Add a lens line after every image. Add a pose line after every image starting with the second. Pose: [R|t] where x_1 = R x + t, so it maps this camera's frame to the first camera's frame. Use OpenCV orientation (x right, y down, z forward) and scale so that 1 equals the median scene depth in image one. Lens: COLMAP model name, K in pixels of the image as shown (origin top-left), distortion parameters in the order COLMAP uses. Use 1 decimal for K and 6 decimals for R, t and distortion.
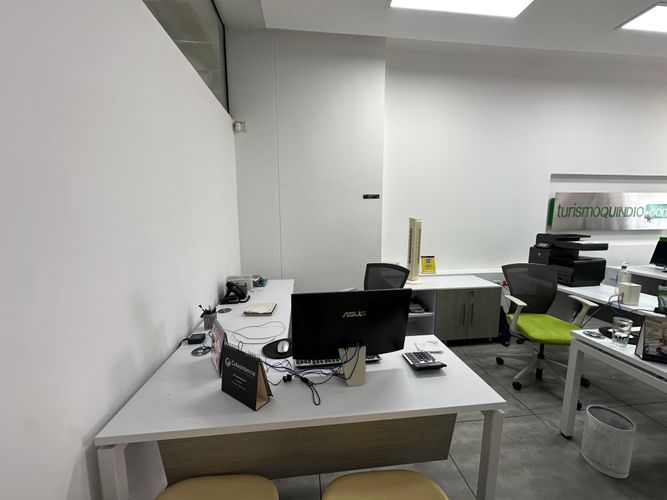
lens RADIAL K [[265.9, 0, 334.9], [0, 265.9, 245.5], [0, 0, 1]] dist [0.001591, -0.001178]
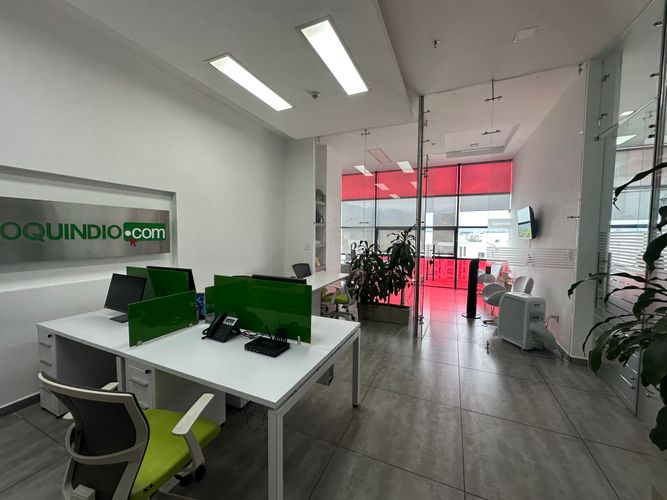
lens RADIAL K [[265.9, 0, 334.3], [0, 265.9, 248.8], [0, 0, 1]] dist [0.001591, -0.001178]
pose [[0.532565, -0.035740, 0.845634, 0.858094], [0.091844, 0.995649, -0.015762, -0.017261], [-0.841391, 0.086061, 0.533530, 0.131265]]
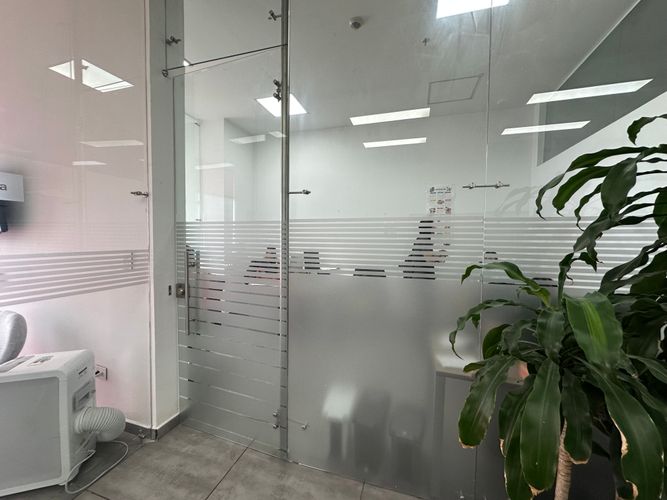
lens RADIAL K [[265.9, 0, 333.1], [0, 265.9, 250.2], [0, 0, 1]] dist [0.001591, -0.001178]
pose [[-0.905405, -0.030735, 0.423434, 2.011965], [0.043267, 0.985503, 0.164048, -0.034899], [-0.422338, 0.166851, -0.890950, 0.327310]]
